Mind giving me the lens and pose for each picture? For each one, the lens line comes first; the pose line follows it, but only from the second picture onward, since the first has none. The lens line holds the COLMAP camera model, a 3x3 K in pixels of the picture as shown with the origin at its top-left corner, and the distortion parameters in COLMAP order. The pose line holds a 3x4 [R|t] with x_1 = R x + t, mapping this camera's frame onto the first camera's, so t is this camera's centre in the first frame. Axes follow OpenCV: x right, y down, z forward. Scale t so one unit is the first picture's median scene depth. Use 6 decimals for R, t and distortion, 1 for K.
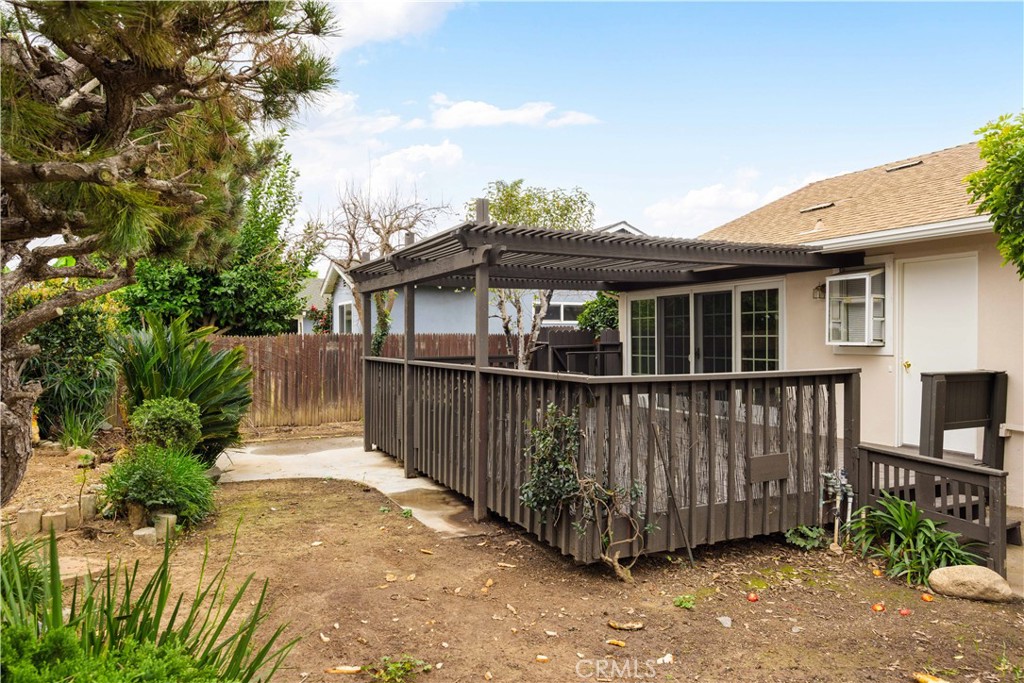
lens RADIAL K [[669.9, 0, 514.5], [0, 669.9, 338.7], [0, 0, 1]] dist [-0.002861, 0.000694]
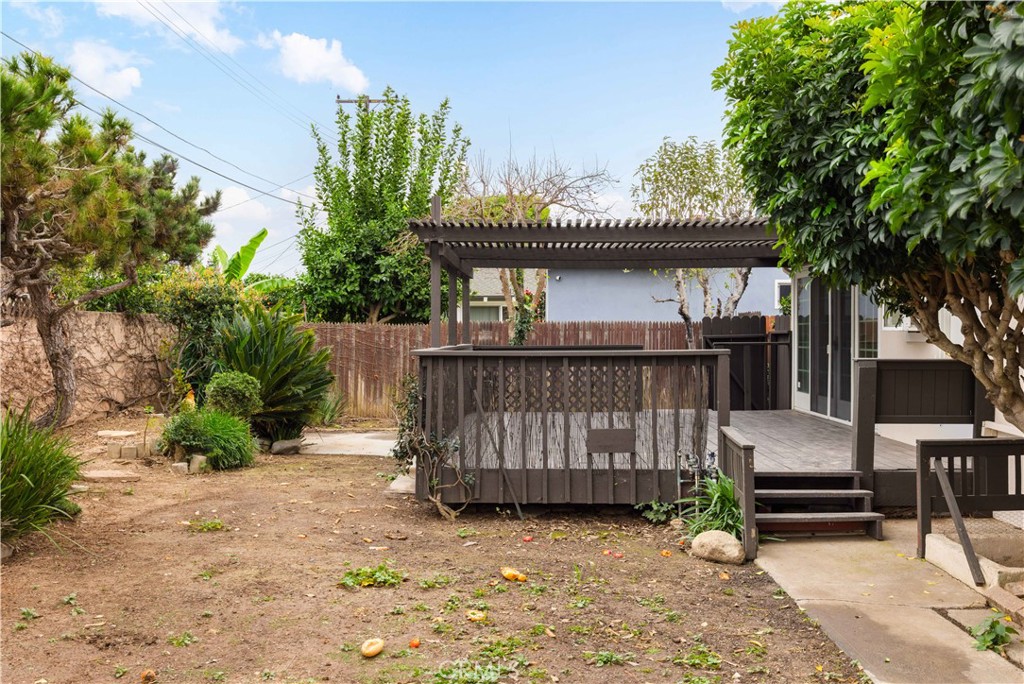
lens RADIAL K [[993.1, 0, 516.3], [0, 993.1, 344.4], [0, 0, 1]] dist [-0.006341, 0.000000]
pose [[0.891747, 0.007701, -0.452468, 0.401492], [-0.003397, 0.999941, 0.010324, 0.009777], [0.452521, -0.007670, 0.891721, -0.199632]]
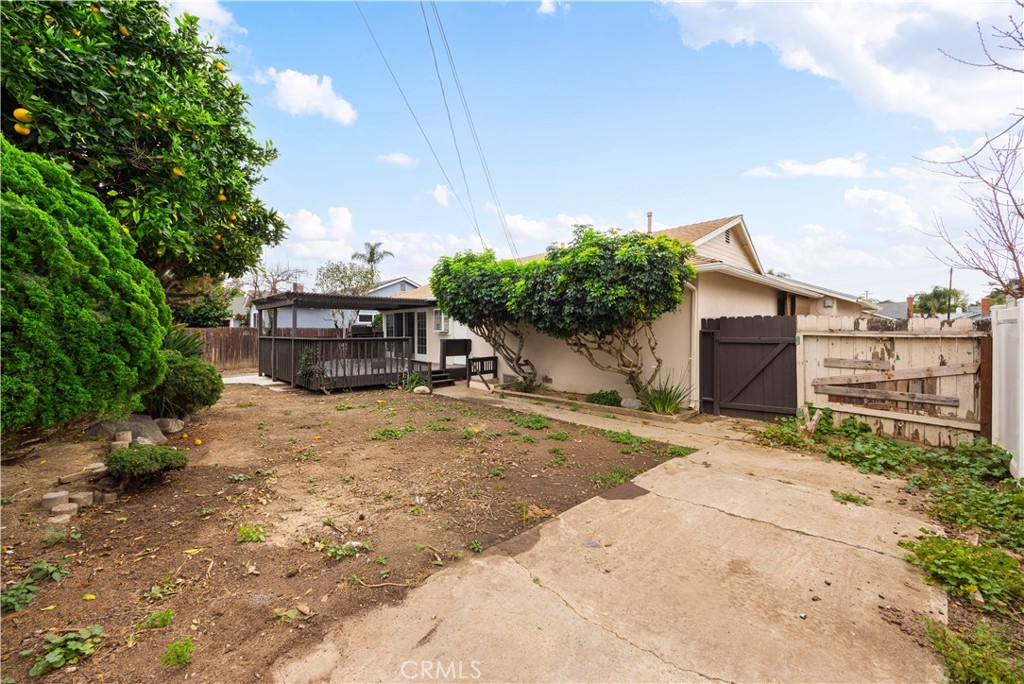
lens RADIAL K [[395.2, 0, 517.4], [0, 395.2, 327.4], [0, 0, 1]] dist [-0.001215, 0.000233]
pose [[0.953359, 0.006881, 0.301761, 0.185921], [-0.002956, 0.999905, -0.013462, 0.008369], [-0.301825, 0.011943, 0.953288, -0.503120]]
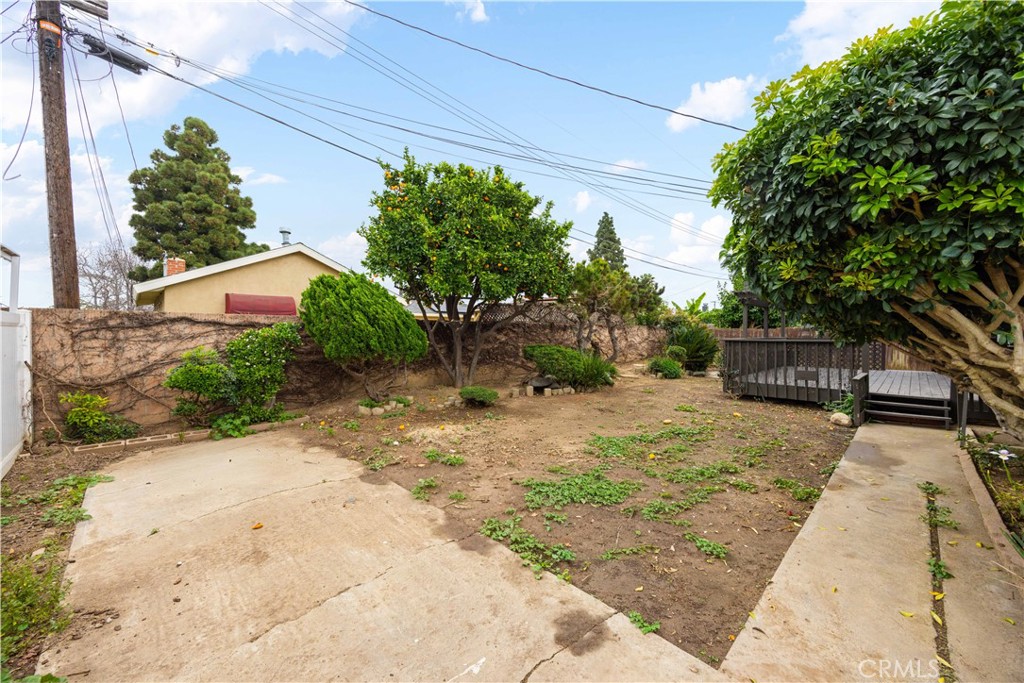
lens RADIAL K [[395.2, 0, 508.4], [0, 395.2, 336.5], [0, 0, 1]] dist [-0.001215, 0.000233]
pose [[0.310849, 0.011375, -0.950391, 0.632879], [-0.001141, 0.999932, 0.011595, 0.008056], [0.950459, -0.002520, 0.310841, -0.261628]]
